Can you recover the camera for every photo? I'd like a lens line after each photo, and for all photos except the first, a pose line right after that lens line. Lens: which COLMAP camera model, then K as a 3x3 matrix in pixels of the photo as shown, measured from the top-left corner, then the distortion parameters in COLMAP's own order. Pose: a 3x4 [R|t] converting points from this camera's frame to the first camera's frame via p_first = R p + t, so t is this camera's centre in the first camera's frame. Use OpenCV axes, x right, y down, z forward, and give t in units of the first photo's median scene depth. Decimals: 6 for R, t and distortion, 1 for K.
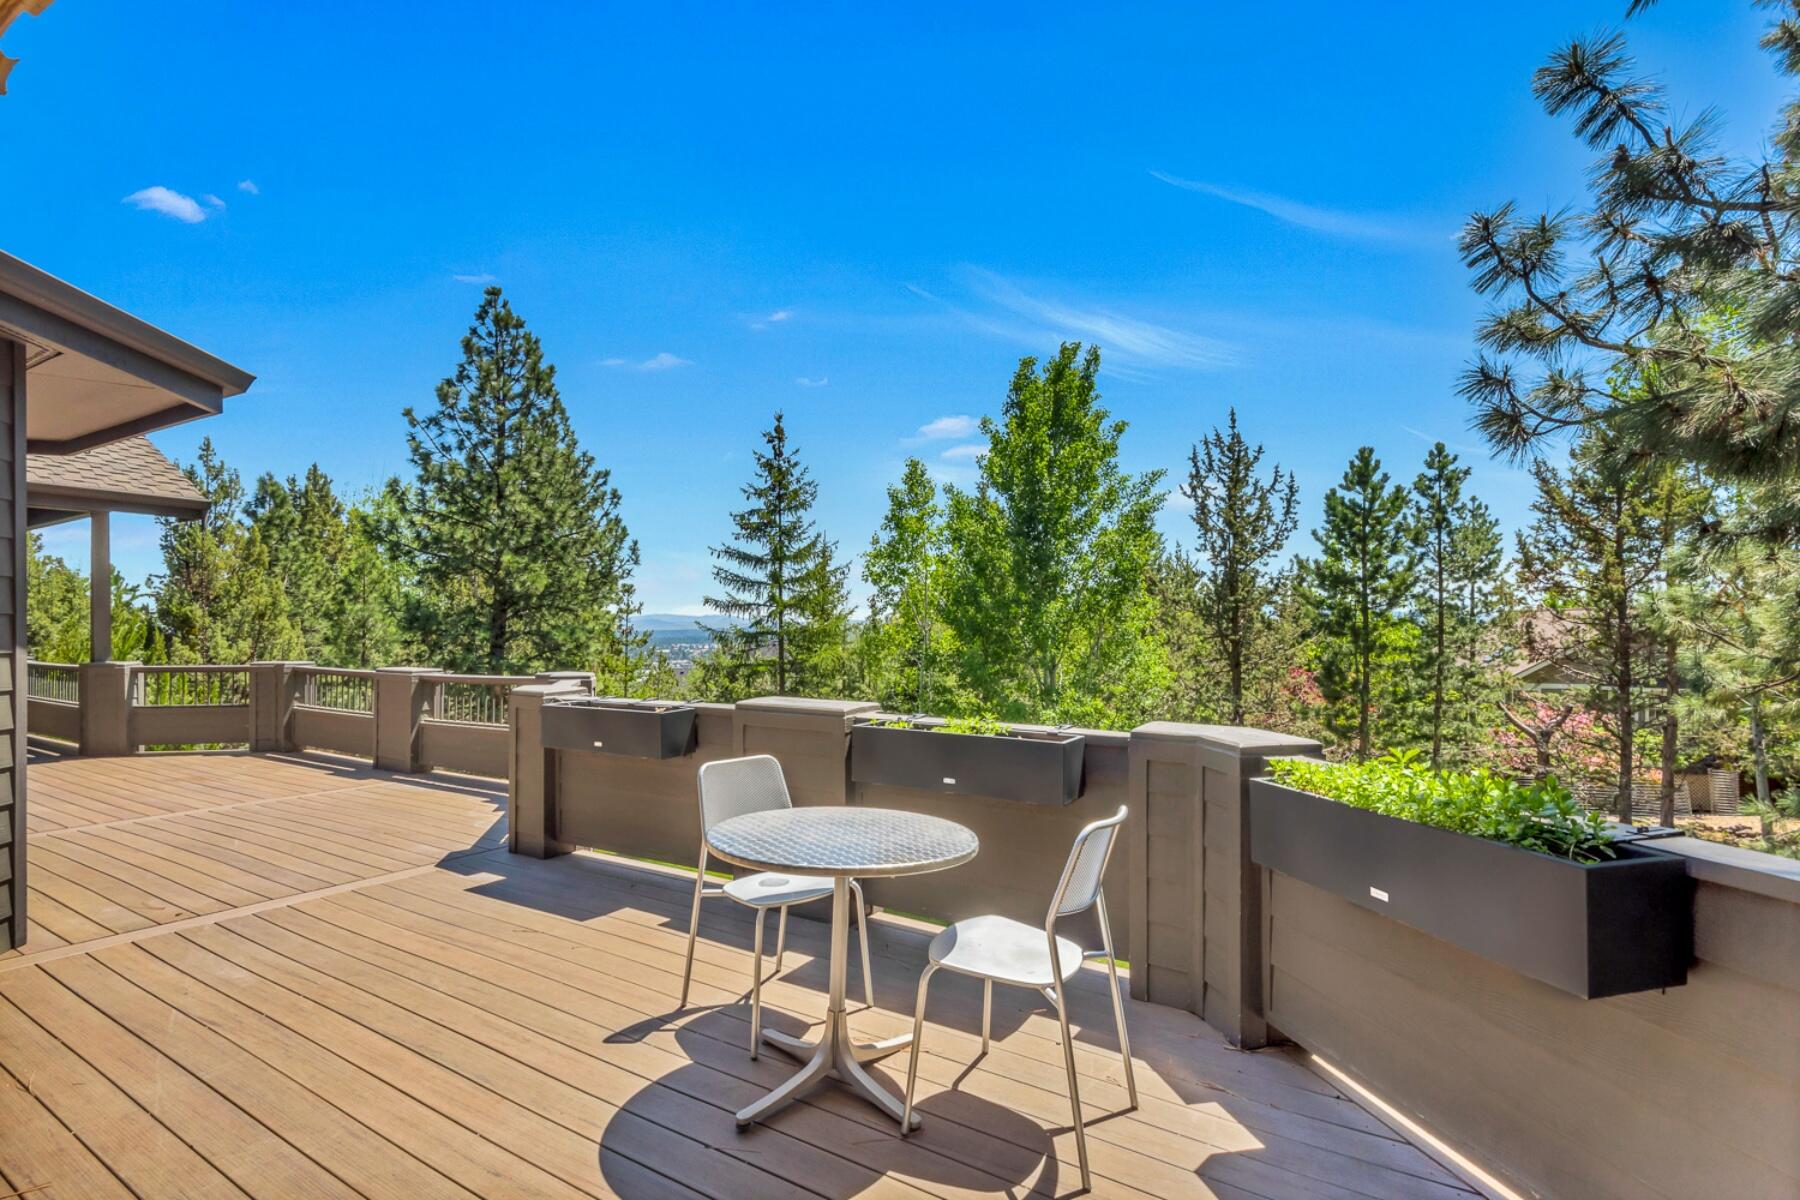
lens RADIAL K [[840.4, 0, 900.0], [0, 840.4, 628.9], [0, 0, 1]] dist [0.000427, -0.000158]
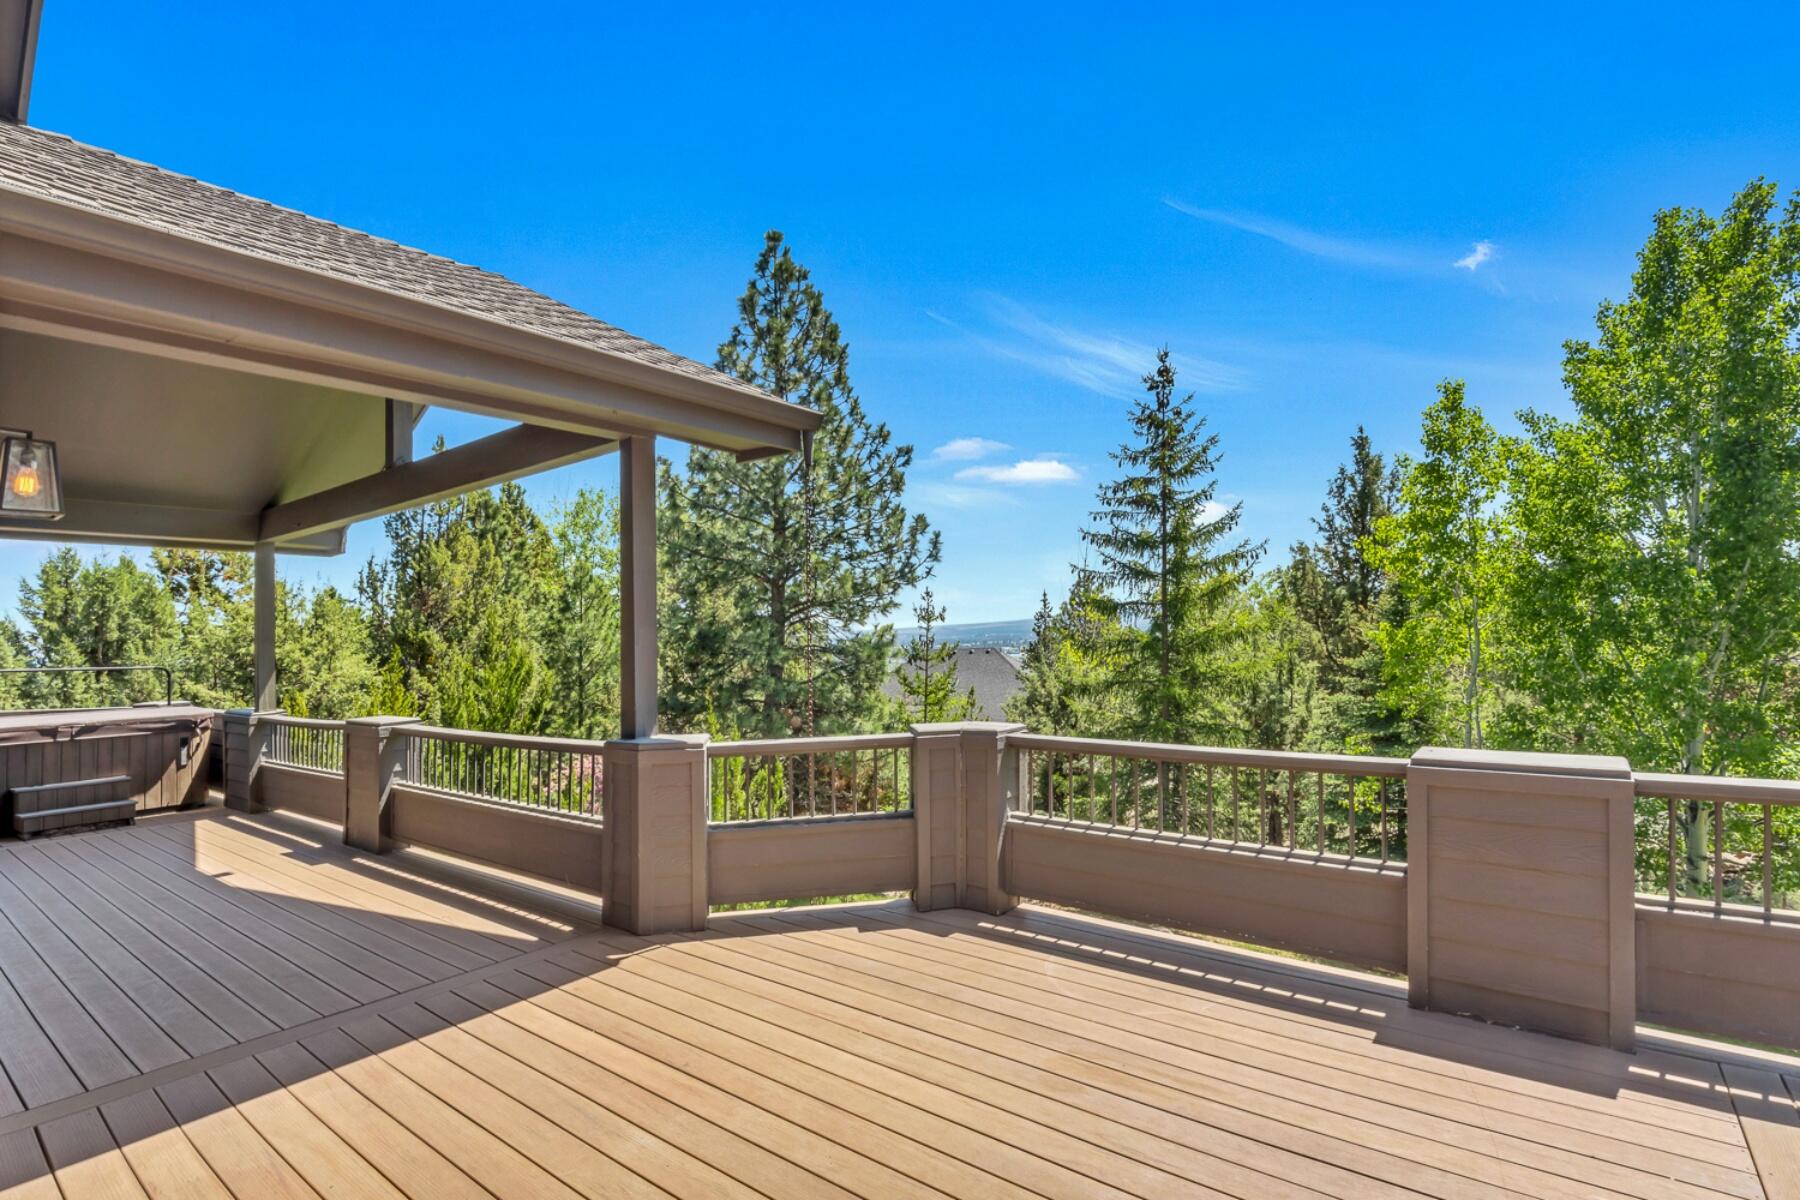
lens RADIAL K [[855.6, 0, 900.0], [0, 855.6, 600.0], [0, 0, 1]] dist [0.035175, -0.000015]
pose [[0.992175, -0.038582, -0.118745, -0.266493], [0.033860, 0.998563, -0.041537, -0.005467], [0.120177, 0.037191, 0.992056, 0.182679]]
